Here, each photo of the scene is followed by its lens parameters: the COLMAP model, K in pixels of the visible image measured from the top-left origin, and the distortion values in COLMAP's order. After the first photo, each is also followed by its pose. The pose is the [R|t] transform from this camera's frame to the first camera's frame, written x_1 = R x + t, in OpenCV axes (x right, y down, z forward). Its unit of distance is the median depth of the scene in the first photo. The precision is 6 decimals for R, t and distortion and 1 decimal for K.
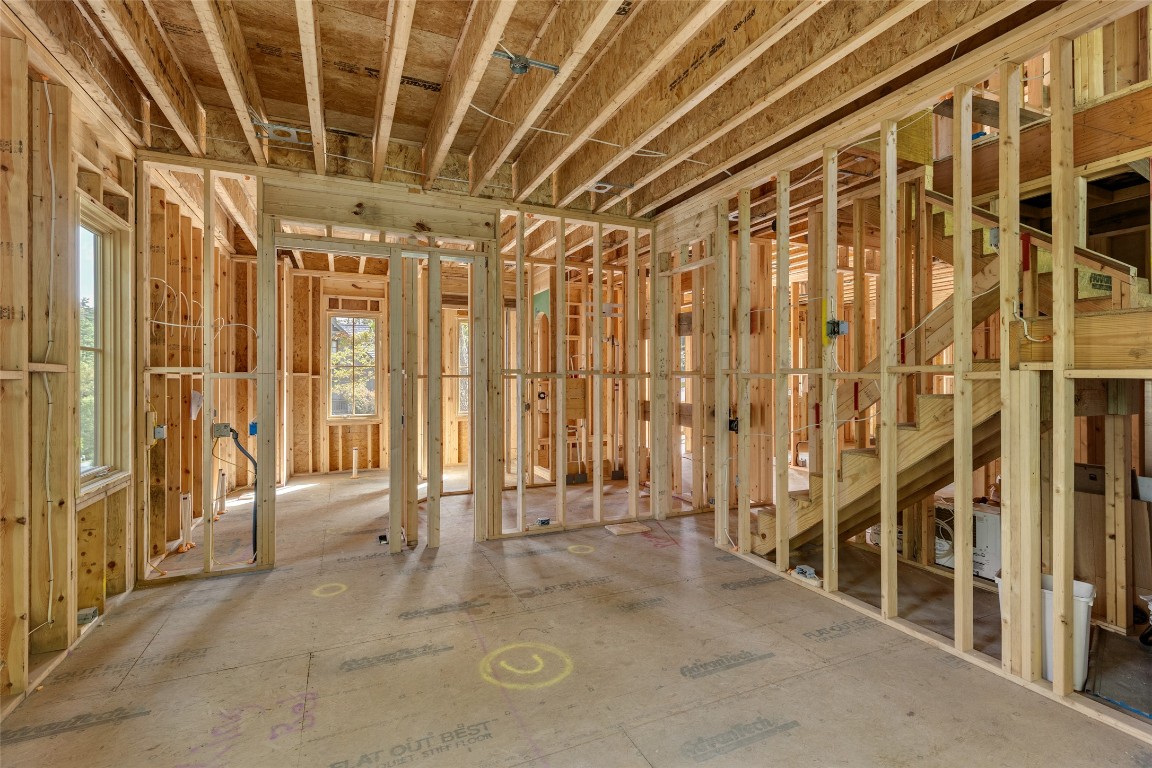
lens RADIAL K [[516.0, 0, 575.1], [0, 516.0, 380.9], [0, 0, 1]] dist [0.006969, -0.002160]
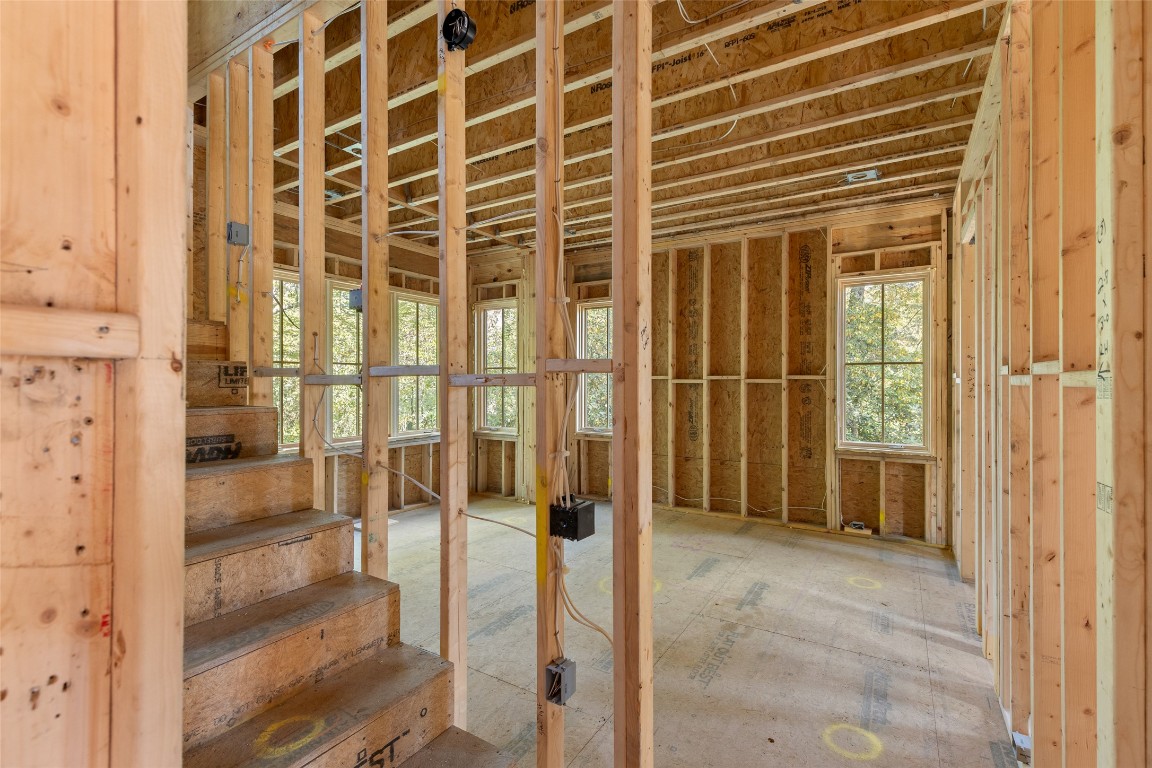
lens RADIAL K [[516.0, 0, 577.9], [0, 516.0, 383.6], [0, 0, 1]] dist [0.006969, -0.002160]
pose [[-0.835723, -0.001191, -0.549149, 0.614074], [-0.000821, 0.999999, -0.000920, -0.003662], [0.549150, -0.000318, -0.835724, 1.596507]]
